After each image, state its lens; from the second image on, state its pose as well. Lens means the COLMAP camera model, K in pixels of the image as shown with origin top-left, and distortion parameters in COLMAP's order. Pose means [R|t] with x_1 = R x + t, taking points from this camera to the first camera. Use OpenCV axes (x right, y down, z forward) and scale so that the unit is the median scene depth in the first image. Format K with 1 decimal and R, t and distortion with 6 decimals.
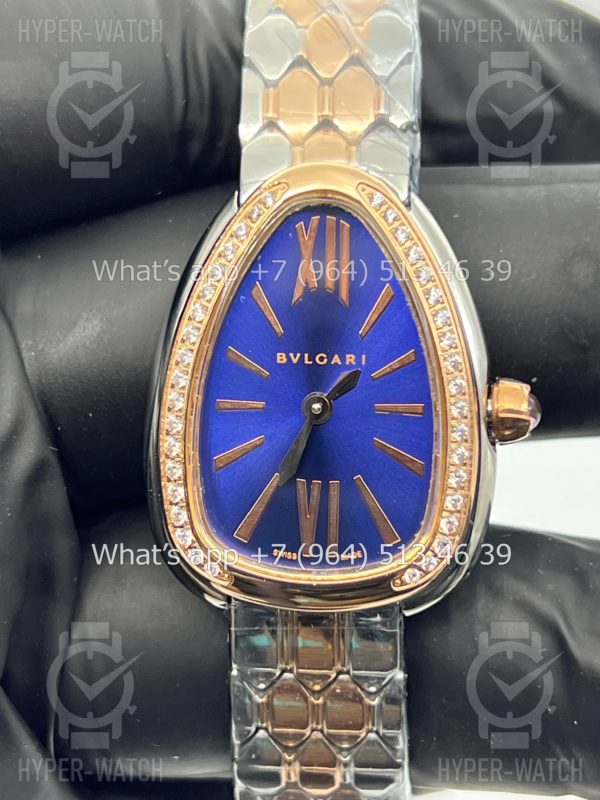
lens RADIAL K [[1978.5, 0, 300.0], [0, 1978.5, 400.0], [0, 0, 1]] dist [0.248499, -0.033224]
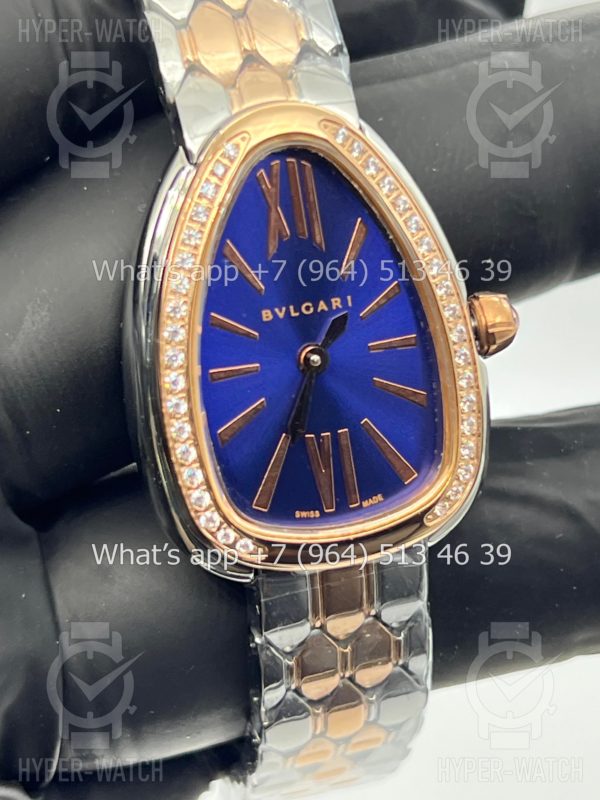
lens RADIAL K [[1978.5, 0, 300.0], [0, 1978.5, 400.0], [0, 0, 1]] dist [0.248499, -0.033224]
pose [[0.936064, -0.201126, 0.288673, -0.279743], [0.174075, 0.977783, 0.116785, -0.090338], [-0.305748, -0.059068, 0.950279, 0.086701]]
